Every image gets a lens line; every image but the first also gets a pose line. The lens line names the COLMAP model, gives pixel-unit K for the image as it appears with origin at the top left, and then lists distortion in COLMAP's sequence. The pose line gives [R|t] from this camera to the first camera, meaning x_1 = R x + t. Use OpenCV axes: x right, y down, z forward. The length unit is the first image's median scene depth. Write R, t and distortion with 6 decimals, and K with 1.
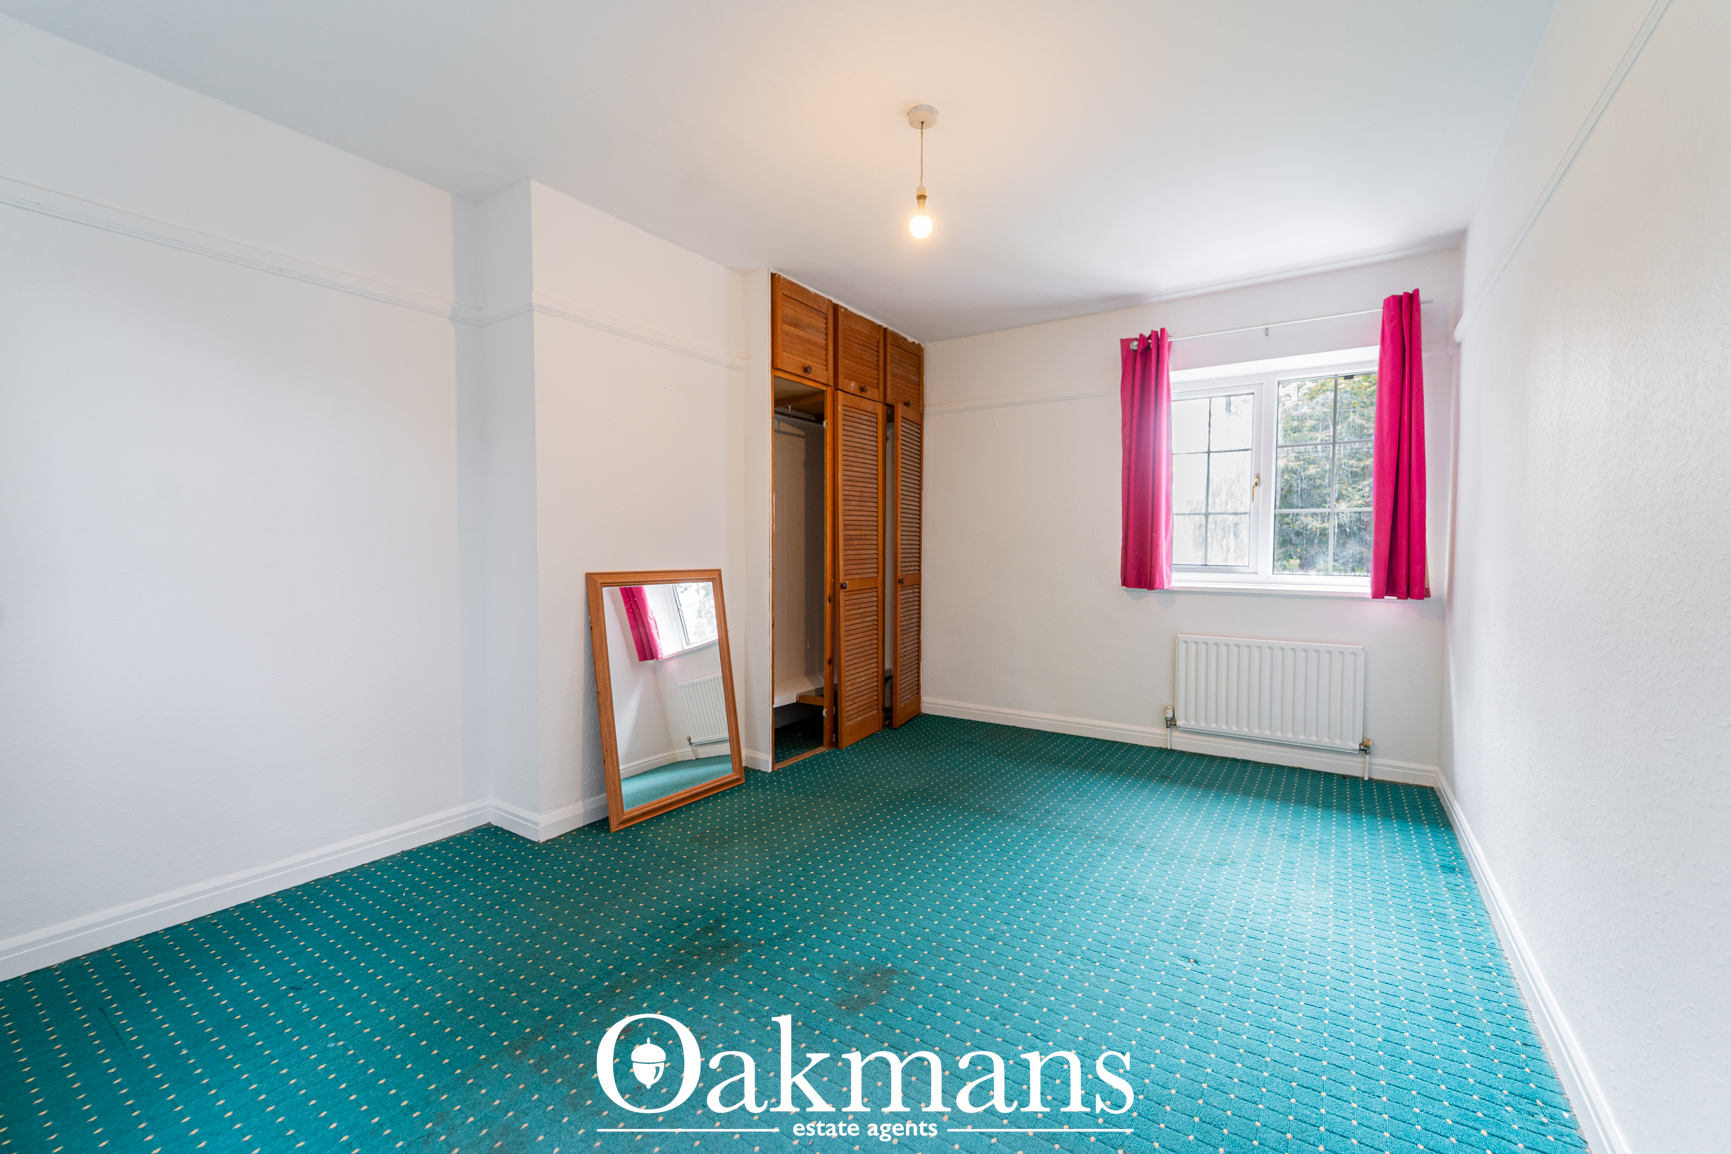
lens RADIAL K [[704.9, 0, 863.2], [0, 704.9, 568.4], [0, 0, 1]] dist [-0.002427, -0.000847]
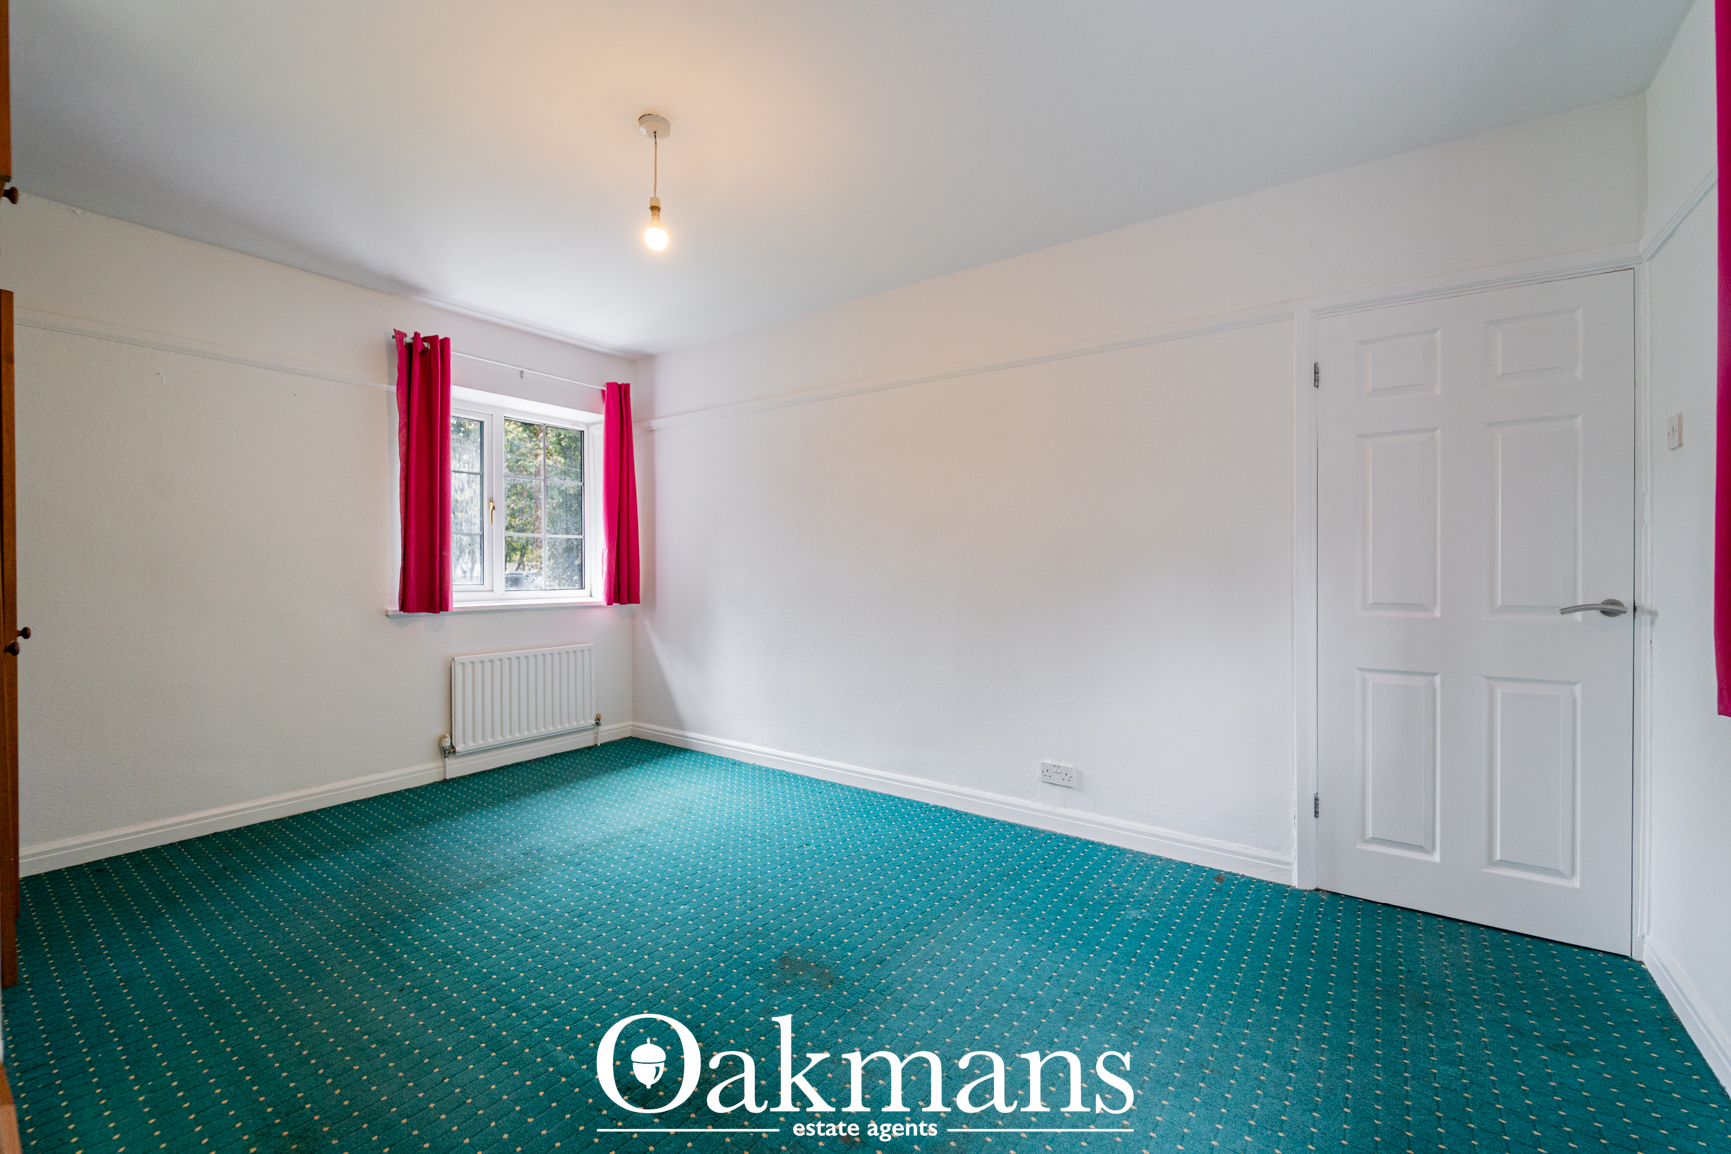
lens RADIAL K [[704.9, 0, 862.5], [0, 704.9, 573.2], [0, 0, 1]] dist [-0.002427, -0.000847]
pose [[0.032042, -0.007570, 0.999458, -0.495774], [0.032417, 0.999453, 0.006531, -0.009450], [-0.998961, 0.032190, 0.032270, 0.403939]]
